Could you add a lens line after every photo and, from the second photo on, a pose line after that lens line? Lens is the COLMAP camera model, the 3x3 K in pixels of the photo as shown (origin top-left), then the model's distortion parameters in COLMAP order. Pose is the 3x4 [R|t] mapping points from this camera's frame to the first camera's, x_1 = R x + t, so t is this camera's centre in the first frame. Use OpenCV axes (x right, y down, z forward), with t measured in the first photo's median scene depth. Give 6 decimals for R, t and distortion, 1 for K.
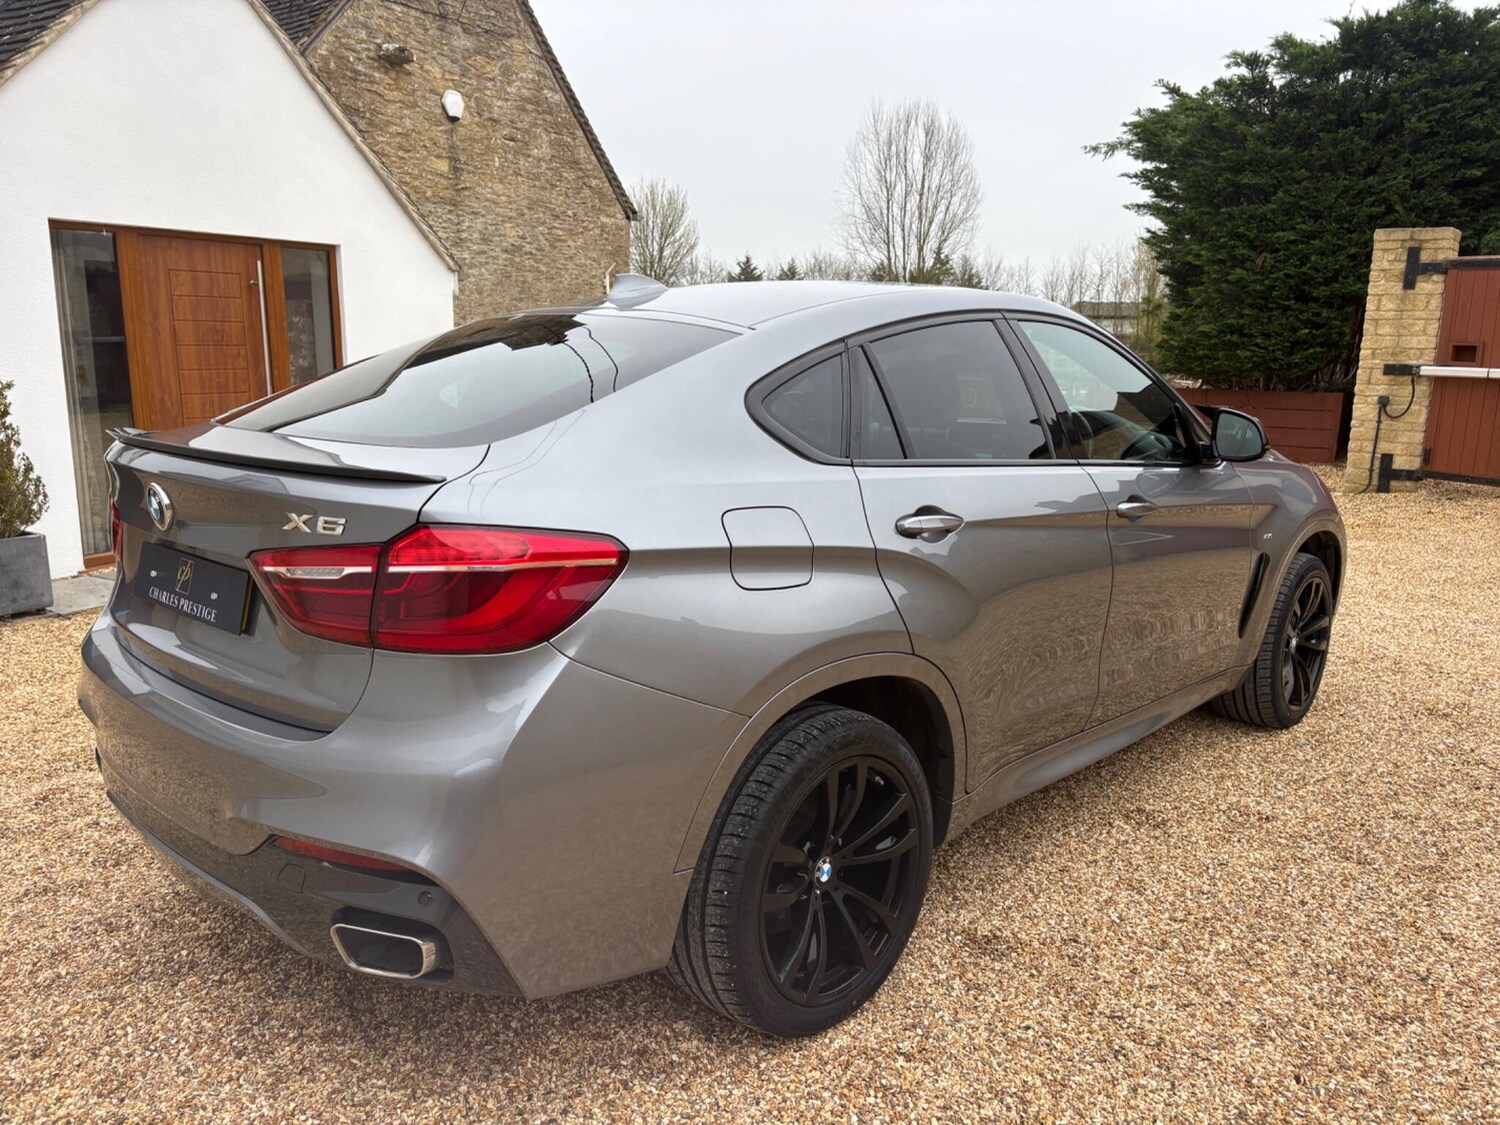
lens RADIAL K [[1129.7, 0, 752.1], [0, 1129.7, 566.0], [0, 0, 1]] dist [0.055524, -0.058708]
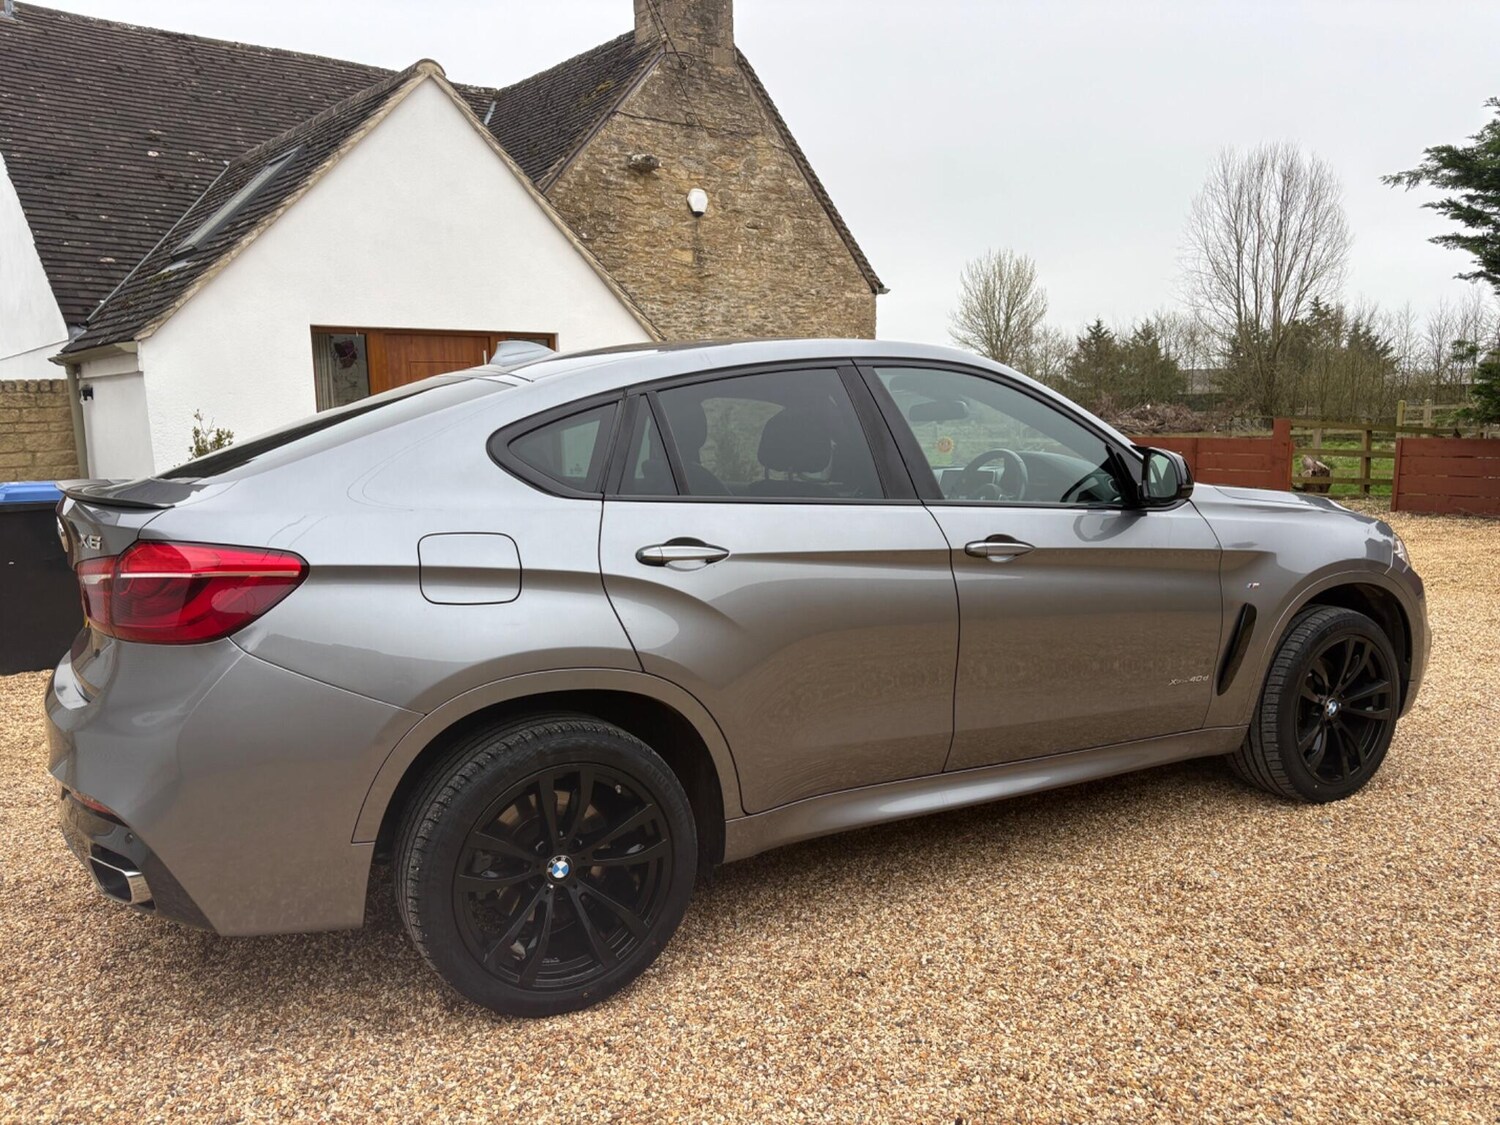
lens RADIAL K [[1129.7, 0, 747.5], [0, 1129.7, 569.4], [0, 0, 1]] dist [0.055524, -0.058708]
pose [[0.950545, 0.008736, -0.310465, 0.124006], [-0.027262, 0.998093, -0.055383, 0.007936], [0.309389, 0.061108, 0.948970, -0.000775]]
